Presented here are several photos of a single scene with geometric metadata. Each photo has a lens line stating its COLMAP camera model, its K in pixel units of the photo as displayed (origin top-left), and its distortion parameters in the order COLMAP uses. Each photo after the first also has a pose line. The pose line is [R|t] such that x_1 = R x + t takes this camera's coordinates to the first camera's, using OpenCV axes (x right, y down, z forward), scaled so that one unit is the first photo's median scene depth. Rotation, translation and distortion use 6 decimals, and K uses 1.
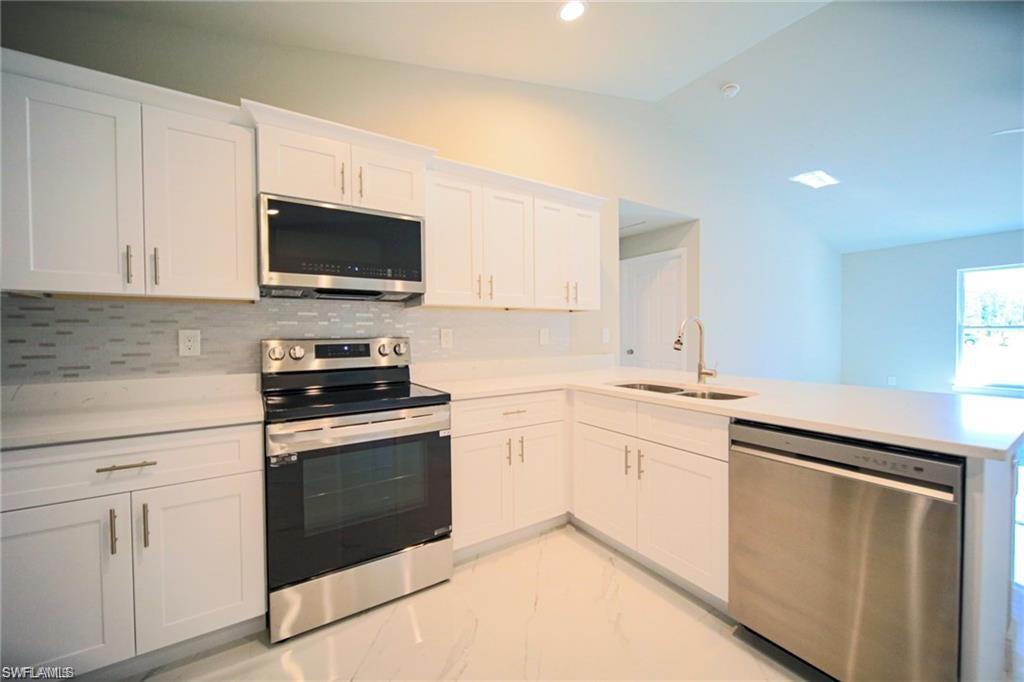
lens RADIAL K [[398.5, 0, 512.0], [0, 398.5, 341.0], [0, 0, 1]] dist [-0.002293, -0.000242]
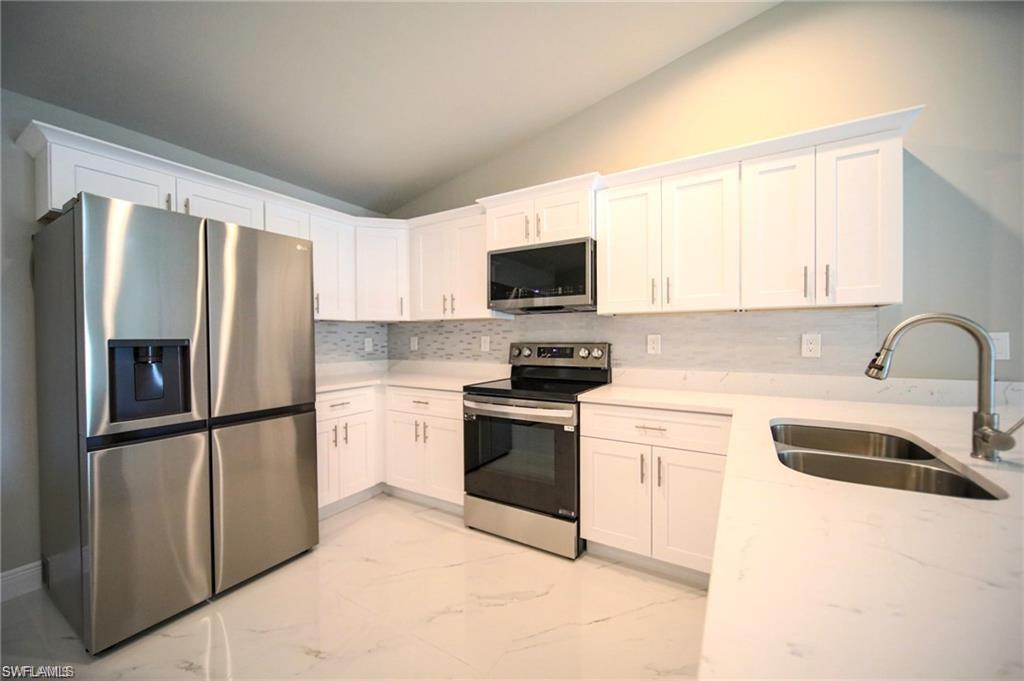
lens RADIAL K [[391.0, 0, 512.0], [0, 391.0, 340.5], [0, 0, 1]] dist [0.001294, 0.000065]
pose [[0.433115, 0.017852, -0.901162, 0.679892], [-0.014715, 0.999811, 0.012735, -0.028877], [0.901219, 0.007745, 0.433295, 0.326535]]
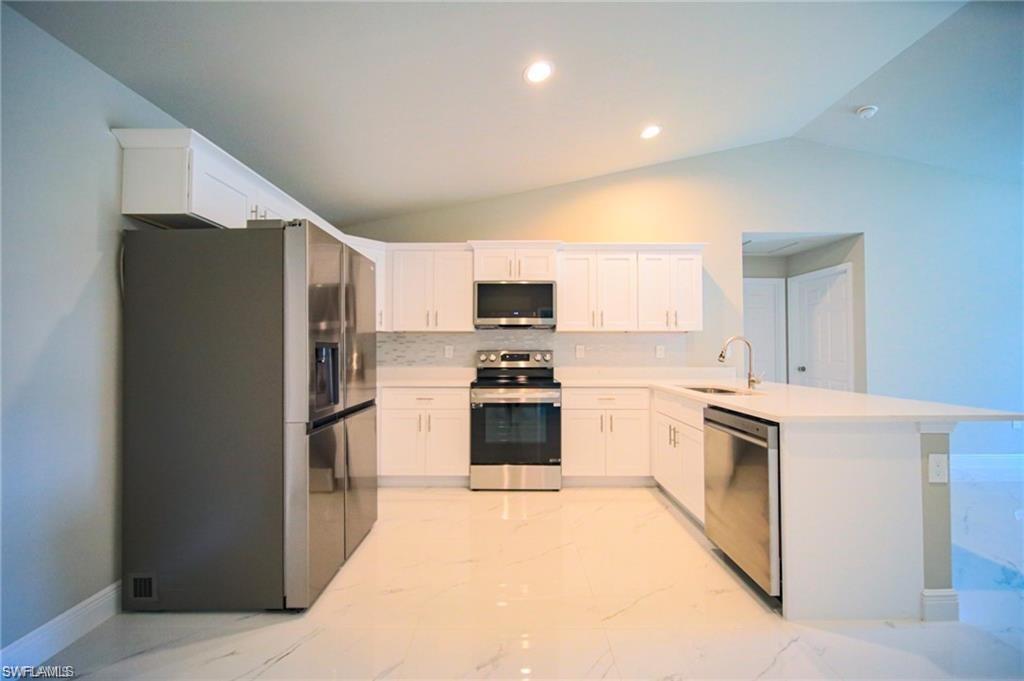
lens RADIAL K [[398.5, 0, 512.0], [0, 398.5, 340.5], [0, 0, 1]] dist [-0.002293, -0.000242]
pose [[0.837700, -0.002584, -0.546125, 0.559344], [-0.019044, 0.999242, -0.033939, 0.009364], [0.545799, 0.038831, 0.837016, -0.528971]]
